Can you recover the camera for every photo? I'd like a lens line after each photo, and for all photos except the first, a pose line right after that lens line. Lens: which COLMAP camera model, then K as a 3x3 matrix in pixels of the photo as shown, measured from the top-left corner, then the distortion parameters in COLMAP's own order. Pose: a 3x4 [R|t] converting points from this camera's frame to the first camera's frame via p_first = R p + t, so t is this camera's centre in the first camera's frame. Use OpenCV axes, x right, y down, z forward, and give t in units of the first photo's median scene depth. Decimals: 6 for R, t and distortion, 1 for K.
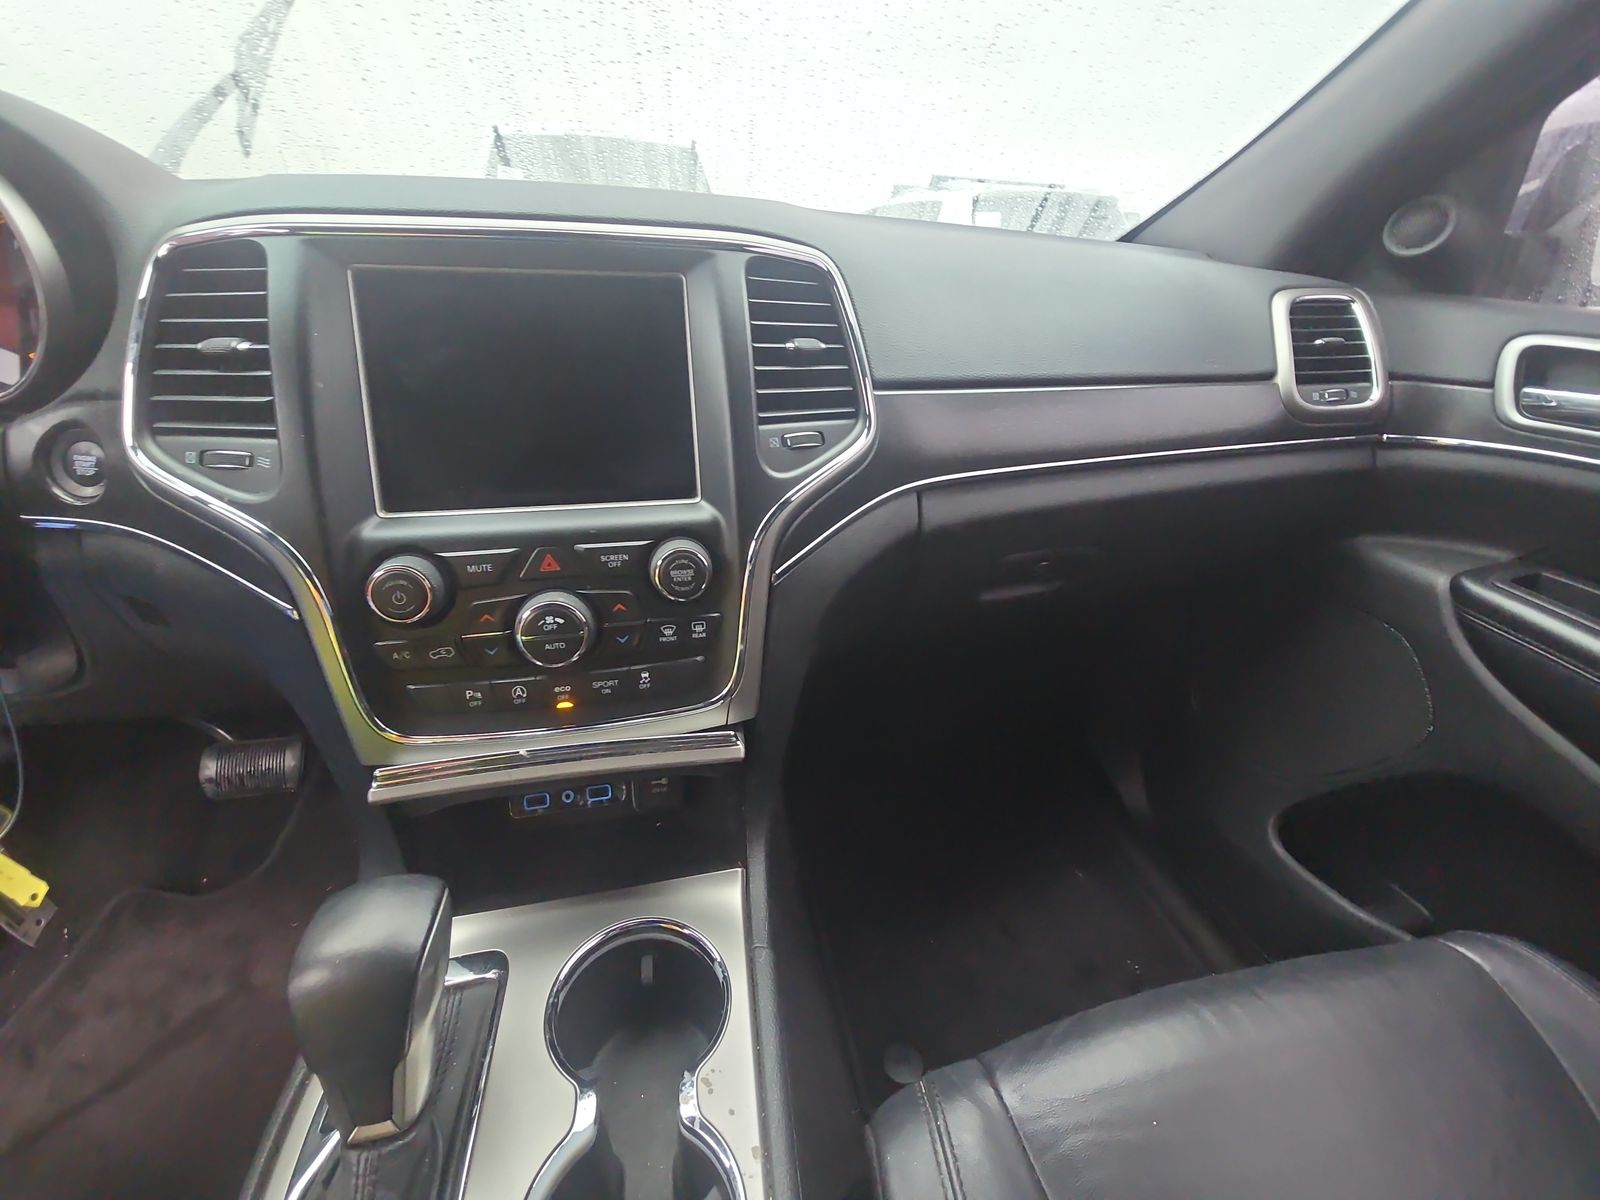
lens RADIAL K [[658.2, 0, 790.0], [0, 658.2, 605.5], [0, 0, 1]] dist [0.001413, -0.000105]
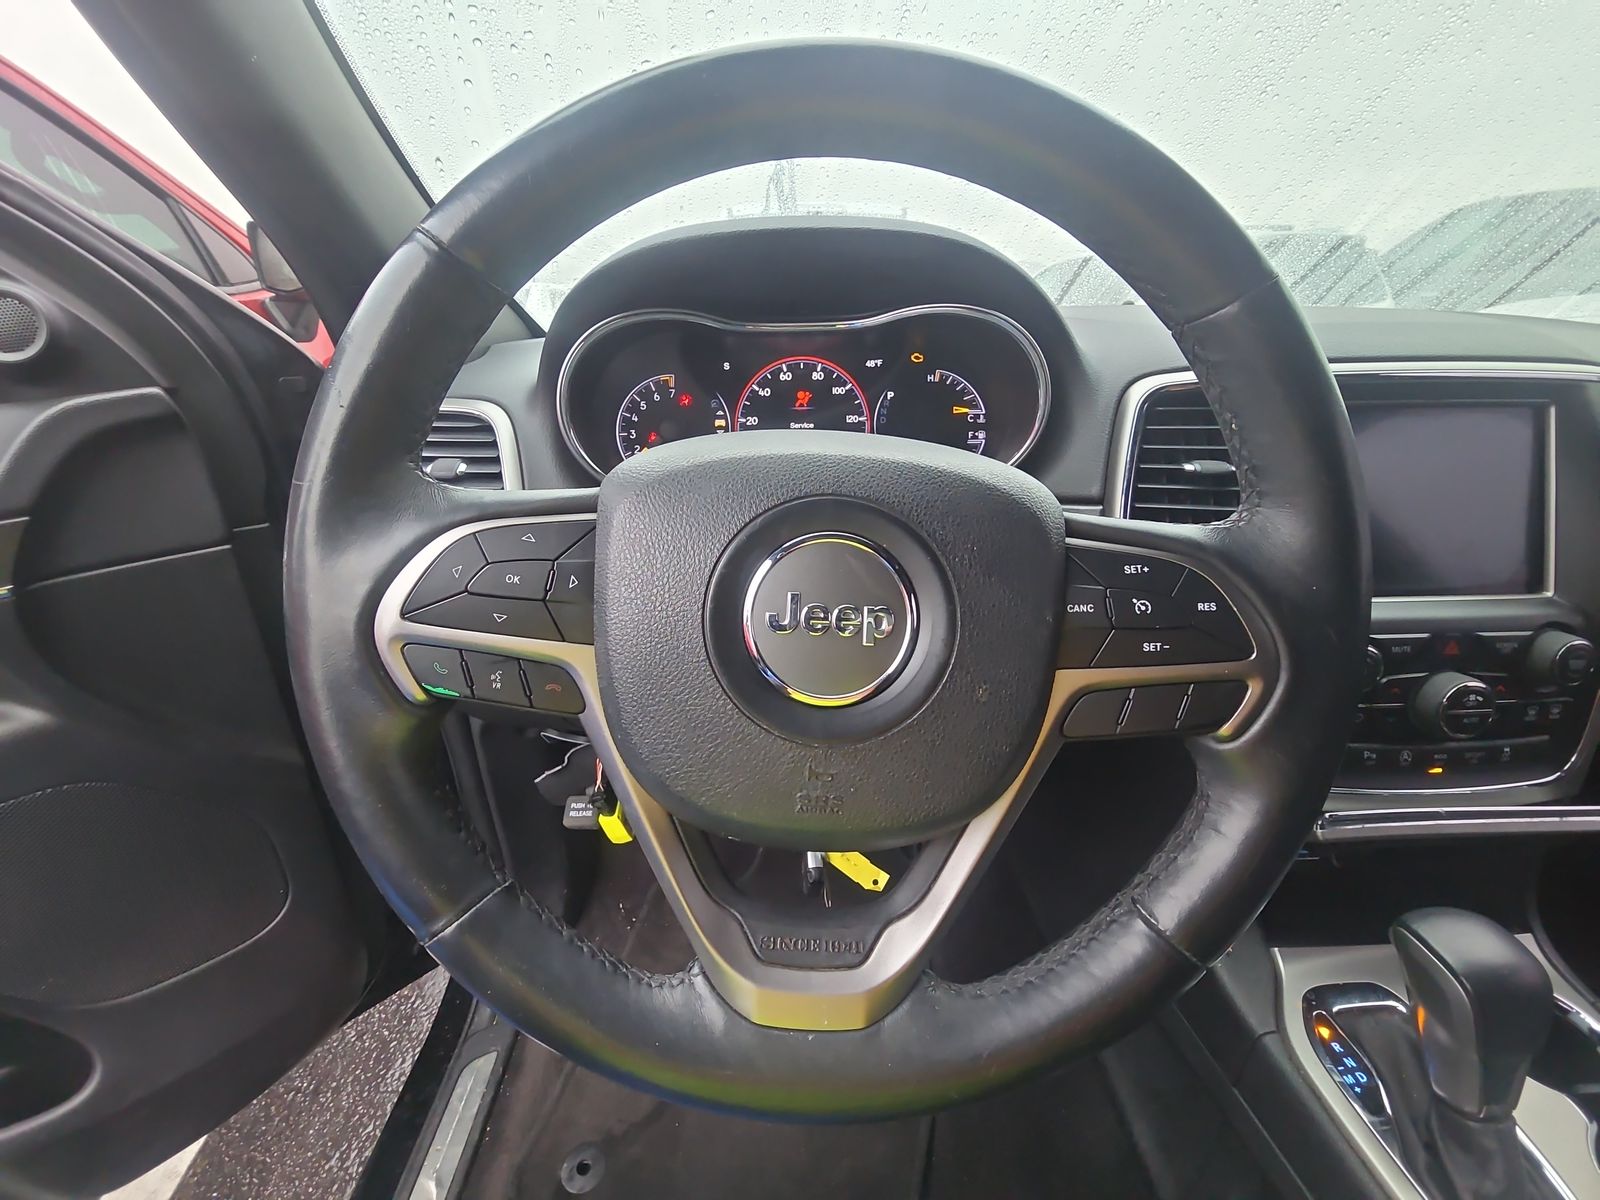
lens RADIAL K [[658.2, 0, 796.9], [0, 658.2, 588.5], [0, 0, 1]] dist [0.001413, -0.000105]
pose [[0.982485, 0.041736, -0.181608, -1.280721], [-0.055700, 0.995813, -0.072482, -0.018484], [0.177822, 0.081328, 0.980696, -0.350272]]
